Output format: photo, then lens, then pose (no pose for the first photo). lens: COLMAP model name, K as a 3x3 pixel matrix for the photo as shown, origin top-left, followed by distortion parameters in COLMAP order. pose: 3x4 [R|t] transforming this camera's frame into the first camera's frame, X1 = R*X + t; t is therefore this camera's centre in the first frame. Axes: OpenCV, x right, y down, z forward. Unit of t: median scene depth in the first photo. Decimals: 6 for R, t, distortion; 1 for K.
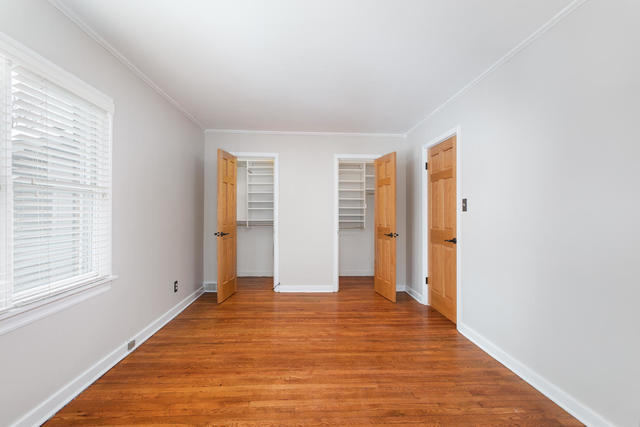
lens RADIAL K [[291.7, 0, 316.8], [0, 291.7, 214.4], [0, 0, 1]] dist [0.000696, 0.000096]
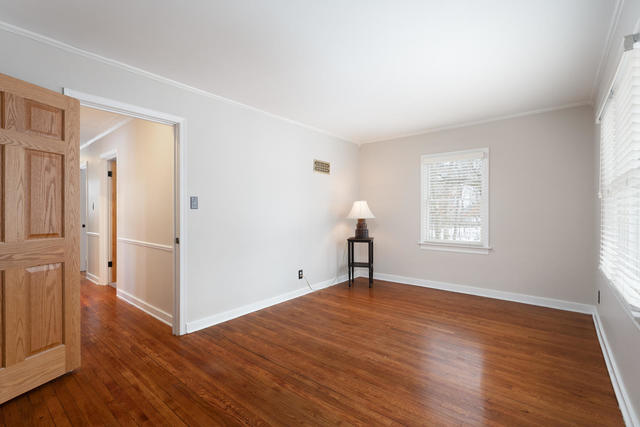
lens RADIAL K [[291.7, 0, 316.8], [0, 291.7, 214.4], [0, 0, 1]] dist [0.000696, 0.000096]
pose [[-0.739804, -0.001756, 0.672820, -0.544516], [-0.001819, 0.999998, 0.000610, 0.011684], [-0.672820, -0.000773, -0.739806, 1.658854]]
